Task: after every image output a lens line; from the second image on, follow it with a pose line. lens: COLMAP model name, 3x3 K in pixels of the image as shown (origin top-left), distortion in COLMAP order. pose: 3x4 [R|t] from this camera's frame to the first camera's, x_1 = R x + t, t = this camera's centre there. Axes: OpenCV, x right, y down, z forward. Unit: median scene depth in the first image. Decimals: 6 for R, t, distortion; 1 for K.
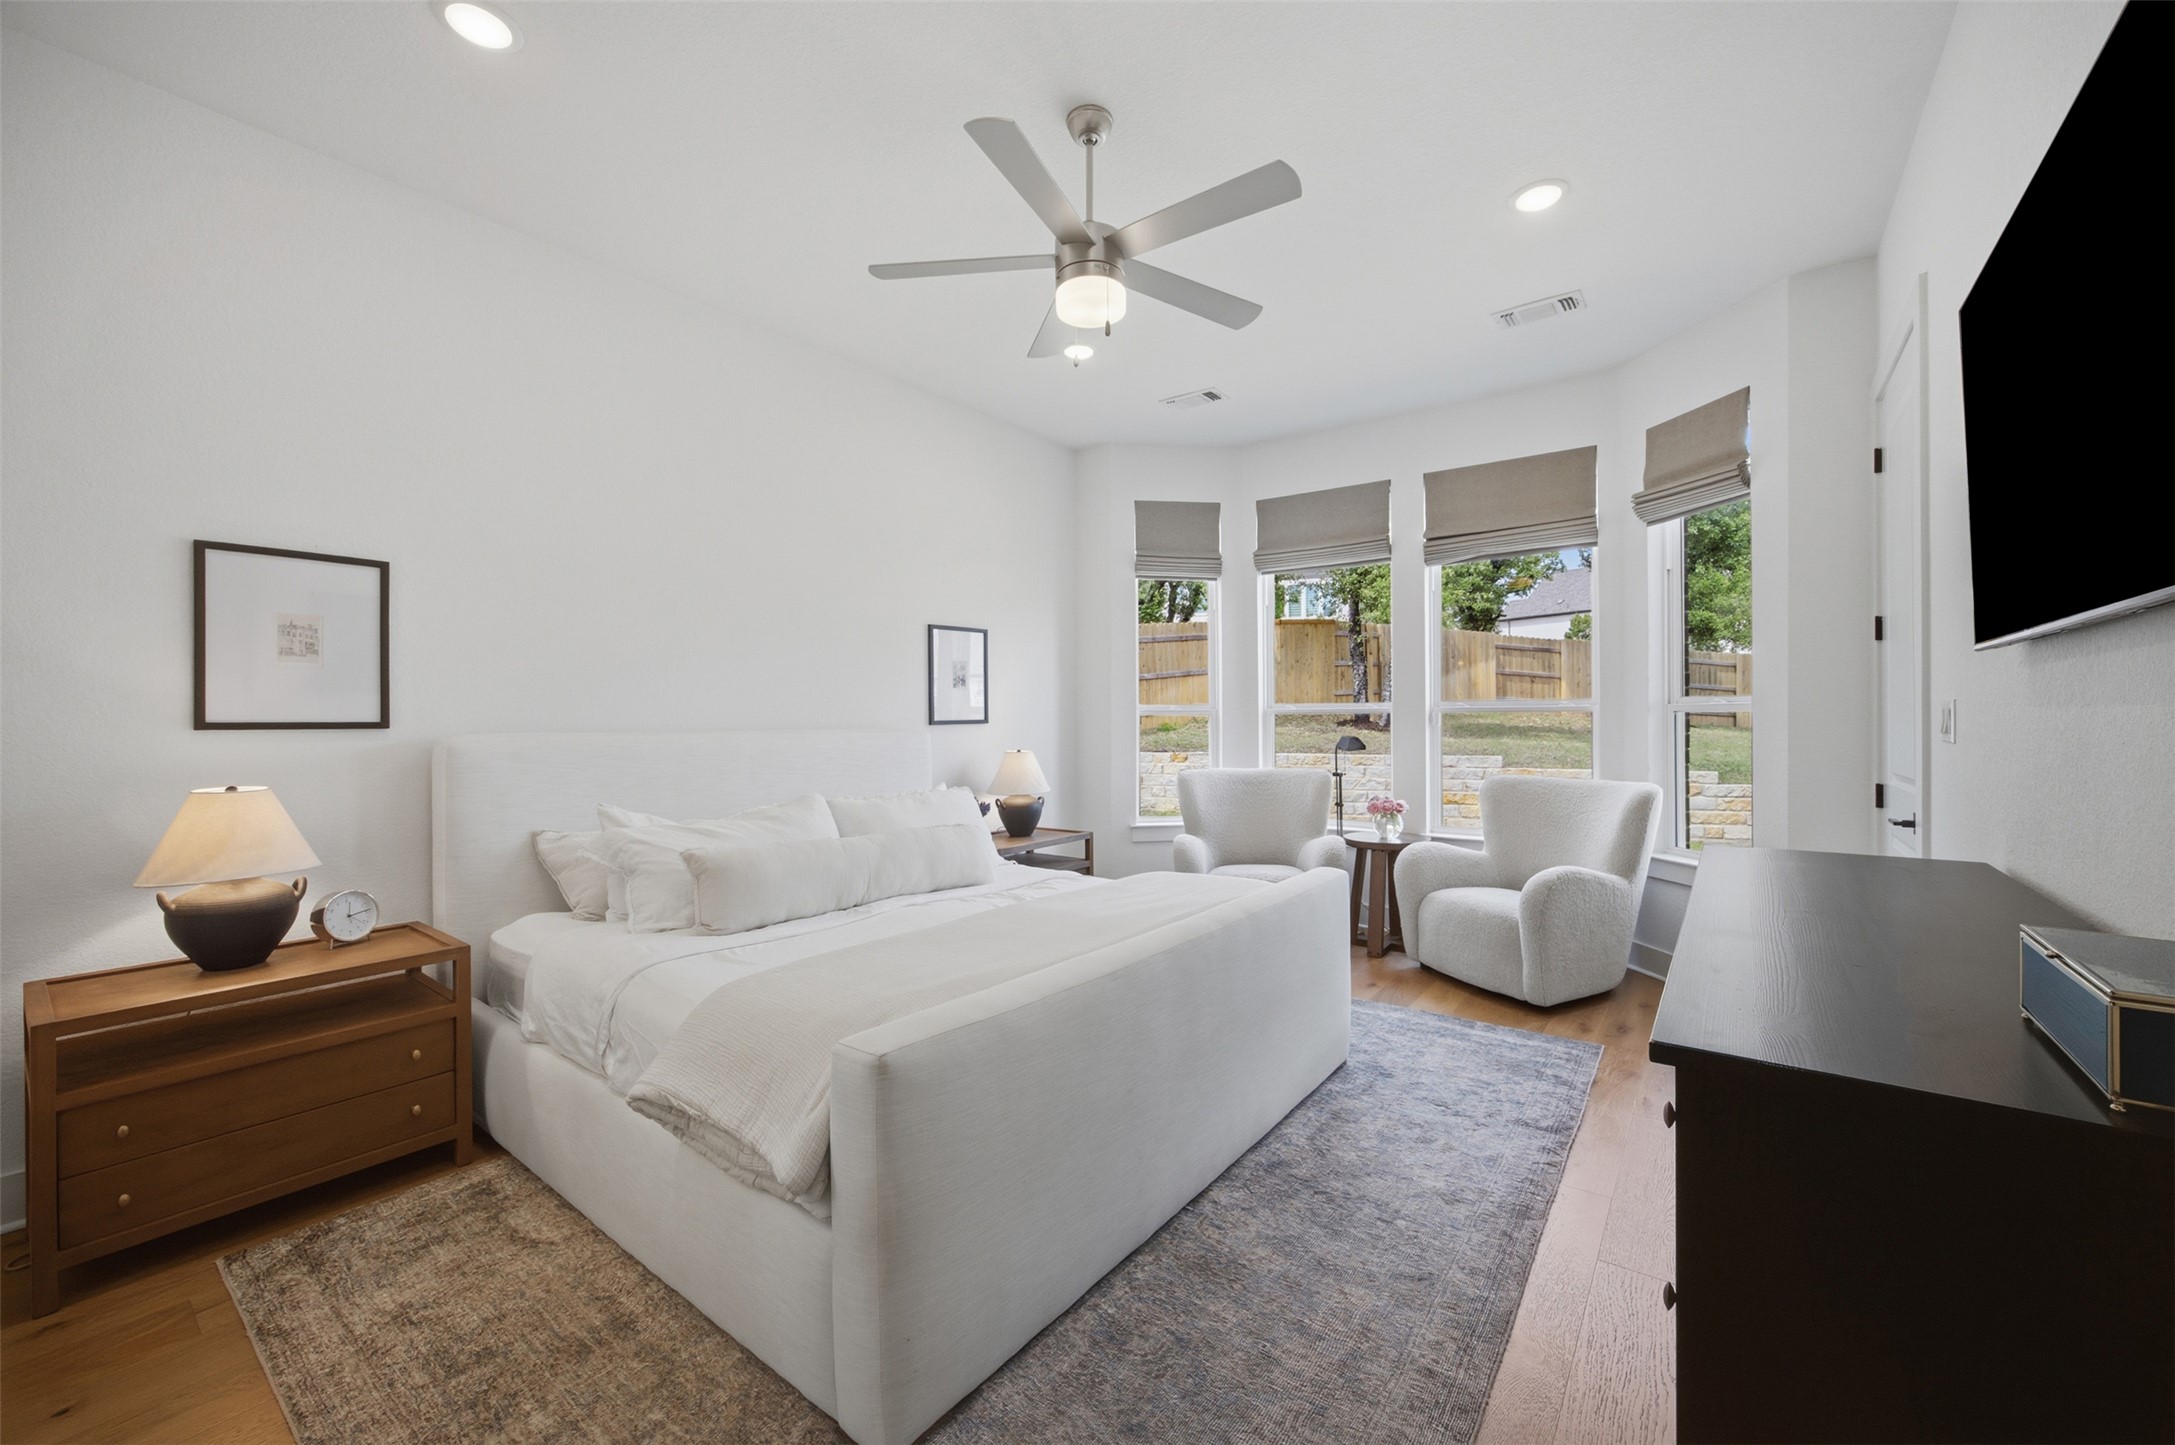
lens RADIAL K [[832.9, 0, 1087.5], [0, 832.9, 722.5], [0, 0, 1]] dist [-0.053218, 0.013084]
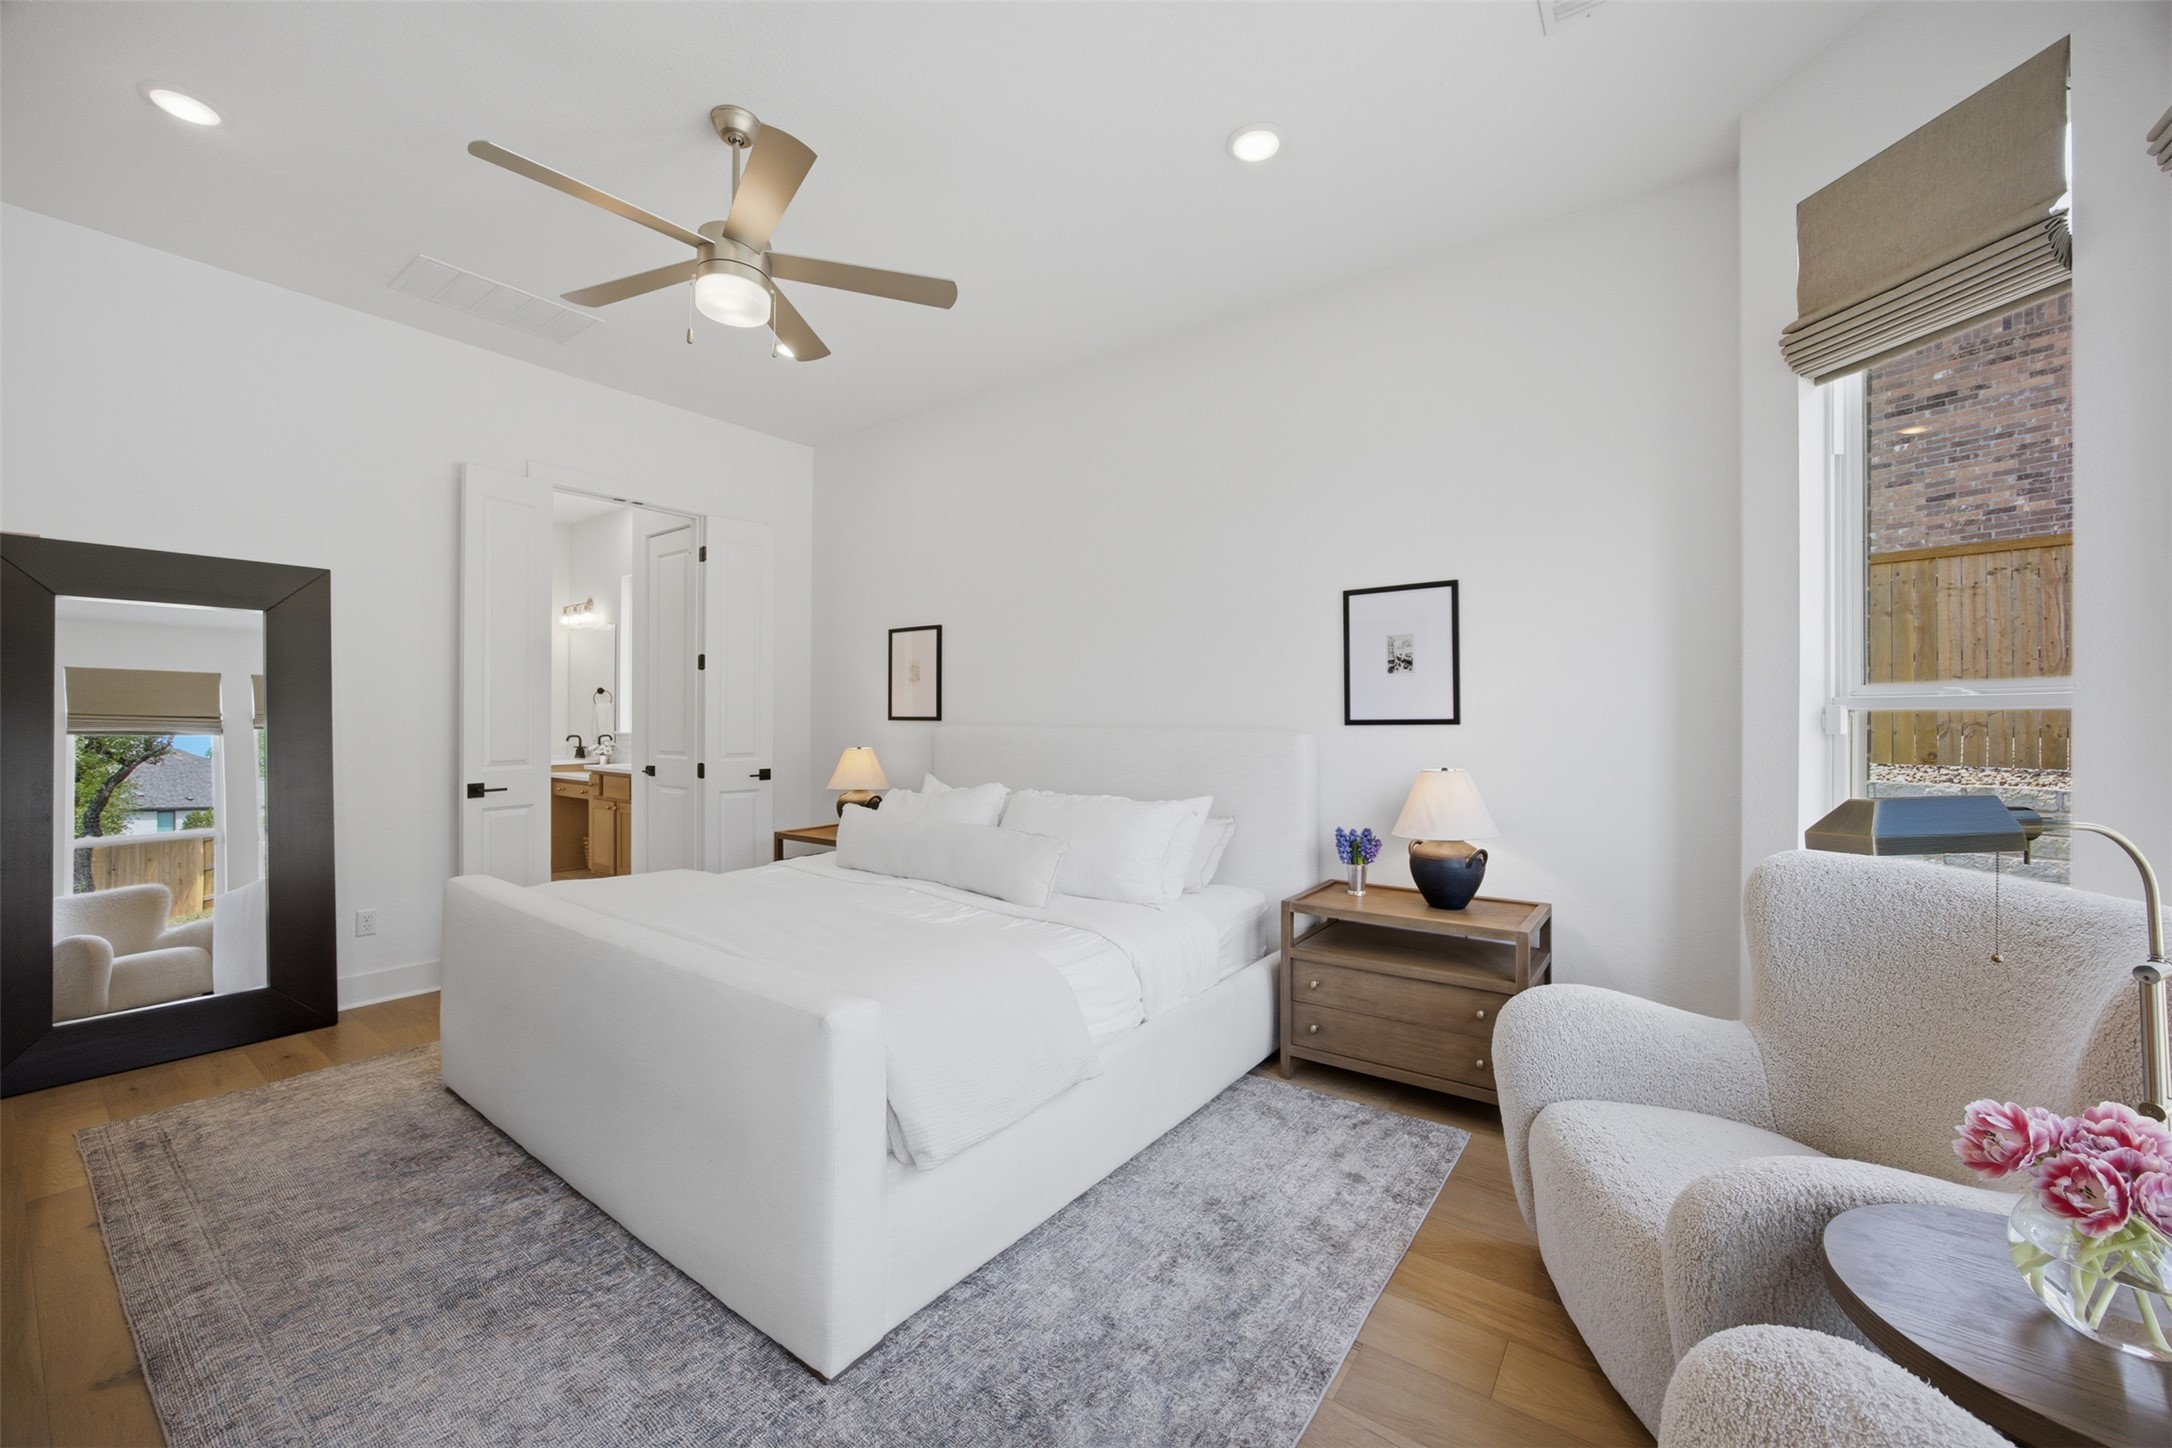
lens RADIAL K [[831.8, 0, 1086.0], [0, 831.8, 724.0], [0, 0, 1]] dist [-0.053218, 0.013084]
pose [[0.033094, 0.012312, -0.999376, 0.451202], [-0.008413, 0.999892, 0.012040, -0.005412], [0.999417, 0.008009, 0.033194, 0.628568]]
